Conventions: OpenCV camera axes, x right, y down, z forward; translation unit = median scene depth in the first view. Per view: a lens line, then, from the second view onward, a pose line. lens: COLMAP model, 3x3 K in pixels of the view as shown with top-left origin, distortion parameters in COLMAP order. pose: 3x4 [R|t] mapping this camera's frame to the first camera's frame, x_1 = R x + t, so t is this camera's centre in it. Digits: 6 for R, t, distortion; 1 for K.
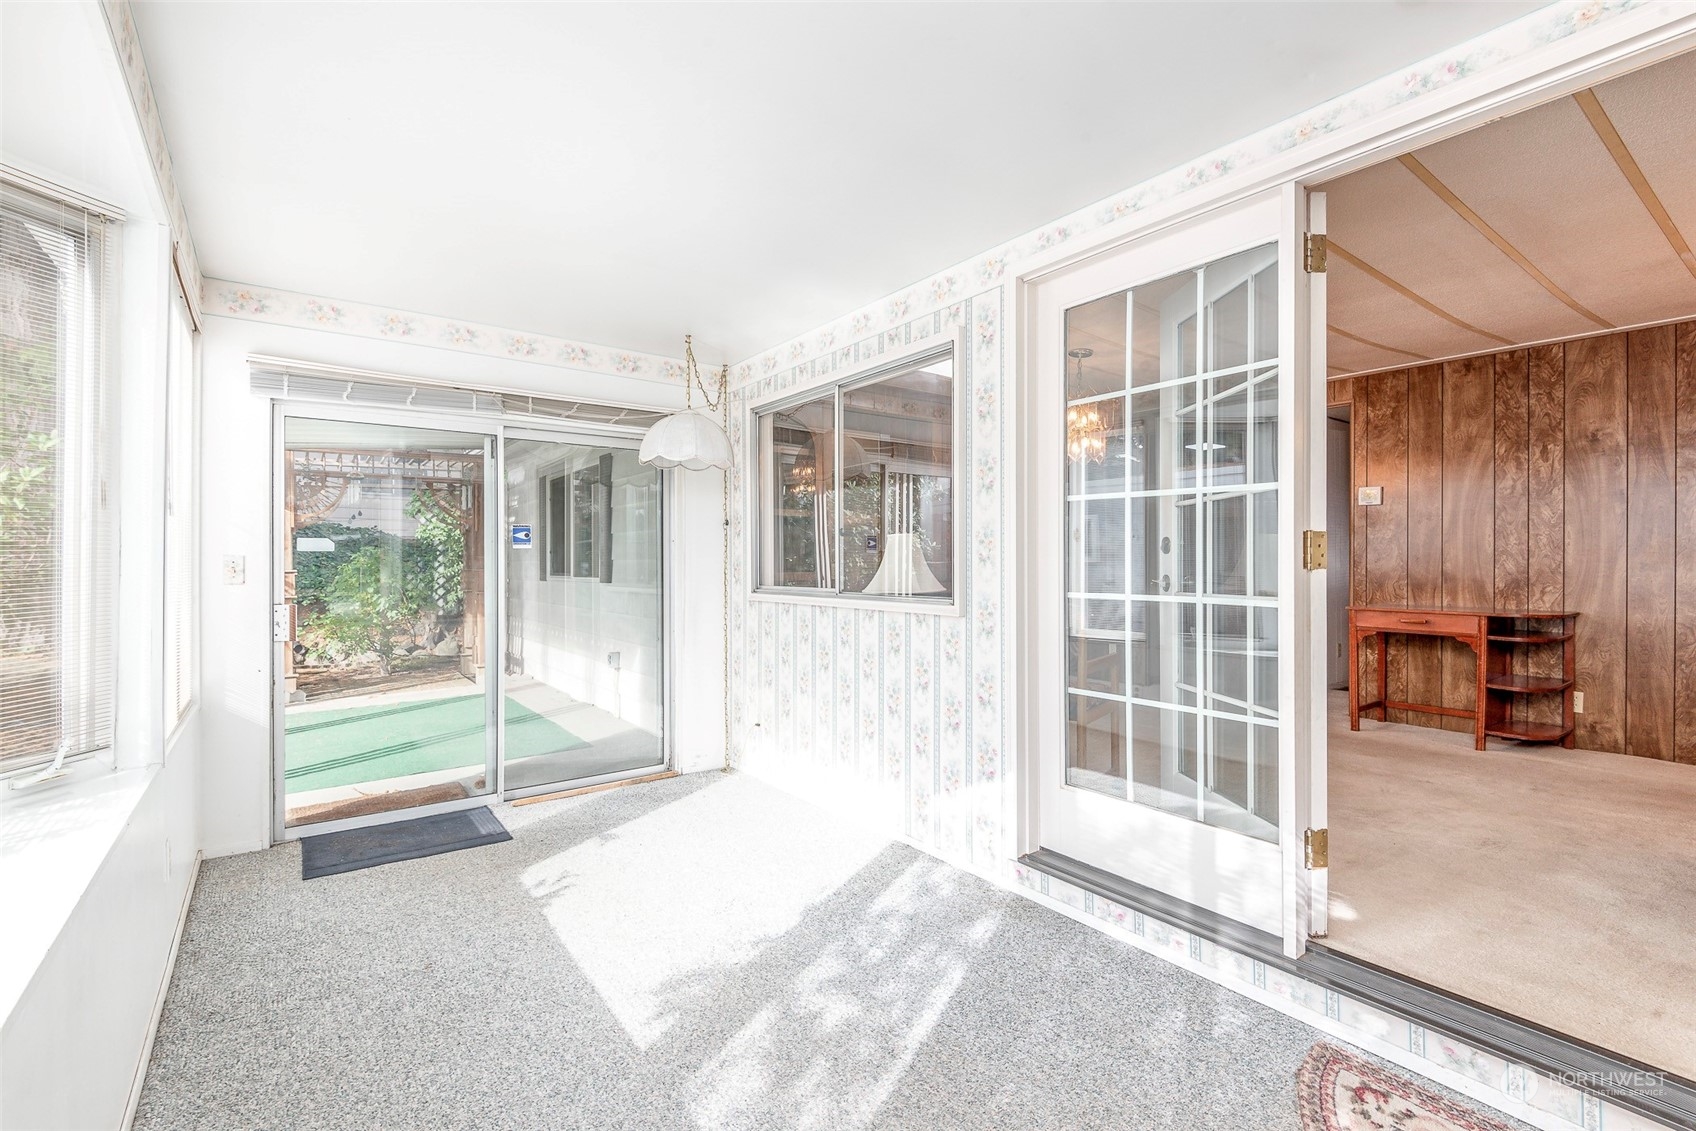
lens RADIAL K [[783.4, 0, 848.0], [0, 783.4, 565.5], [0, 0, 1]] dist [0.018978, 0.000122]
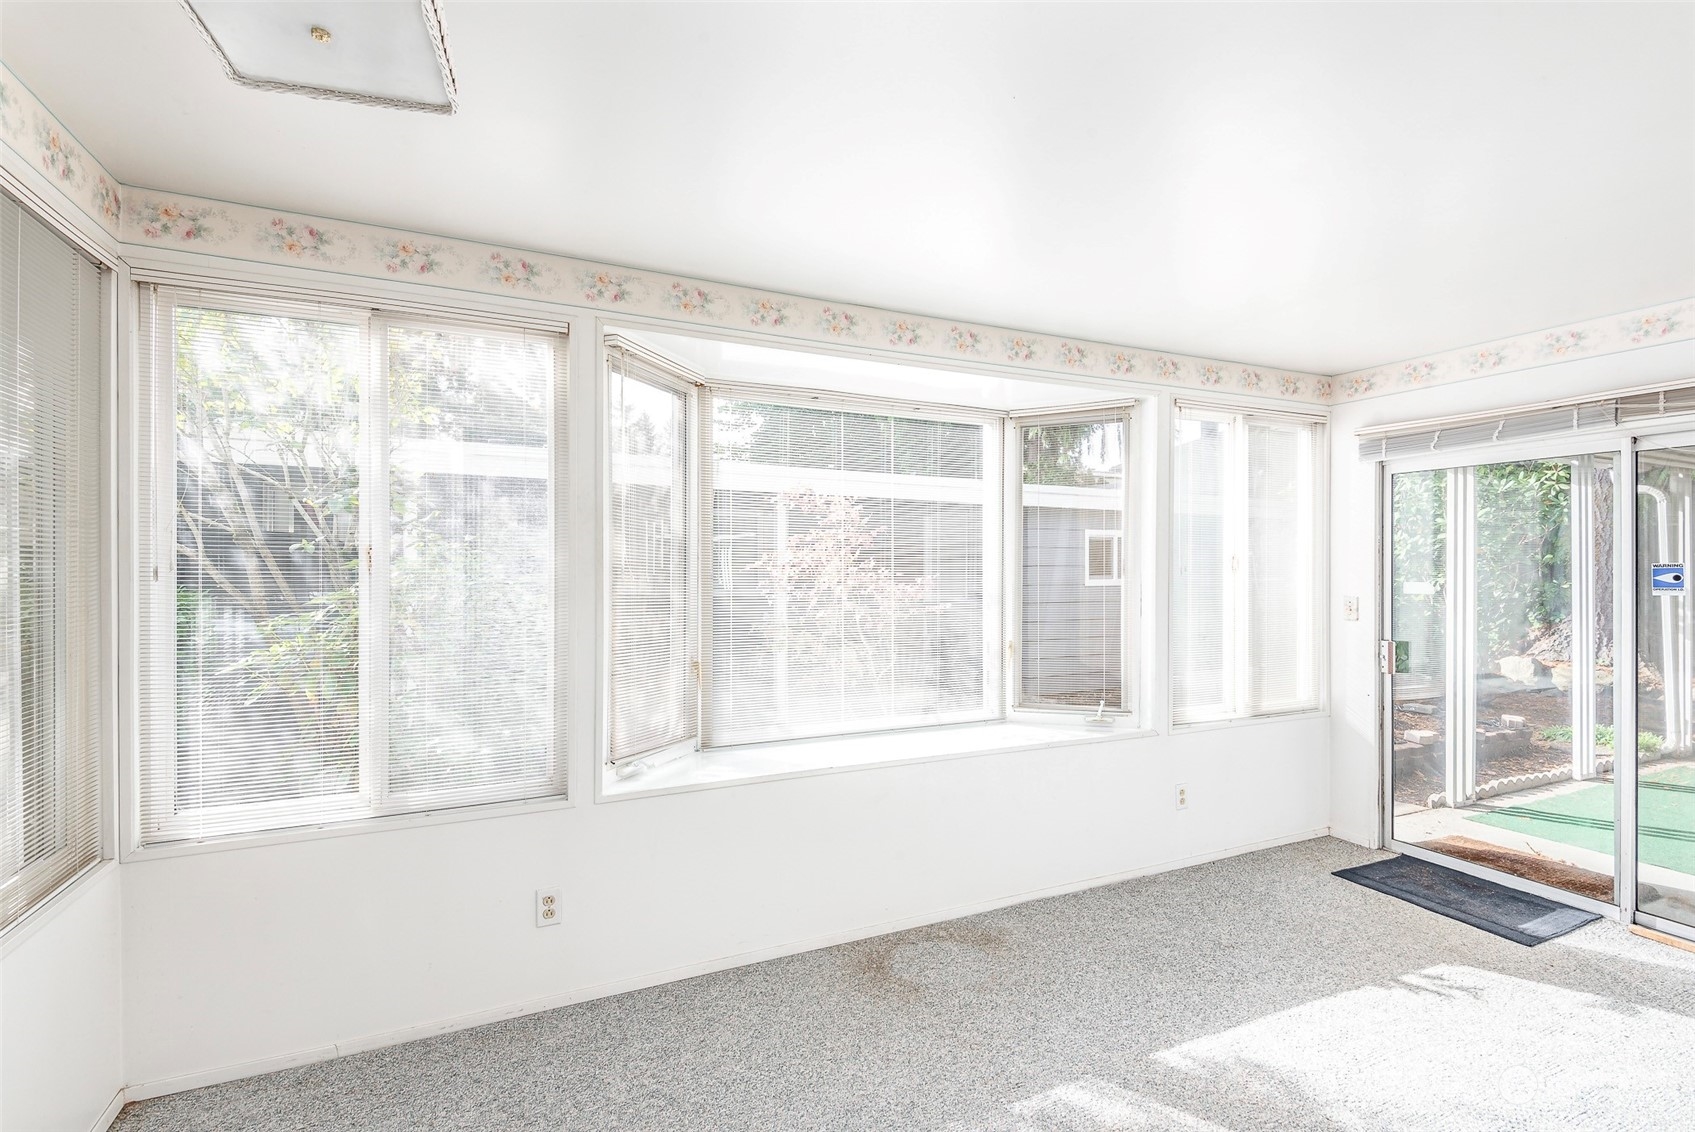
lens RADIAL K [[782.9, 0, 847.5], [0, 782.9, 566.0], [0, 0, 1]] dist [0.018978, 0.000122]
pose [[-0.164038, 0.001515, -0.986453, 0.533042], [-0.000736, 0.999998, 0.001659, -0.059209], [0.986454, 0.000998, -0.164037, 0.423244]]
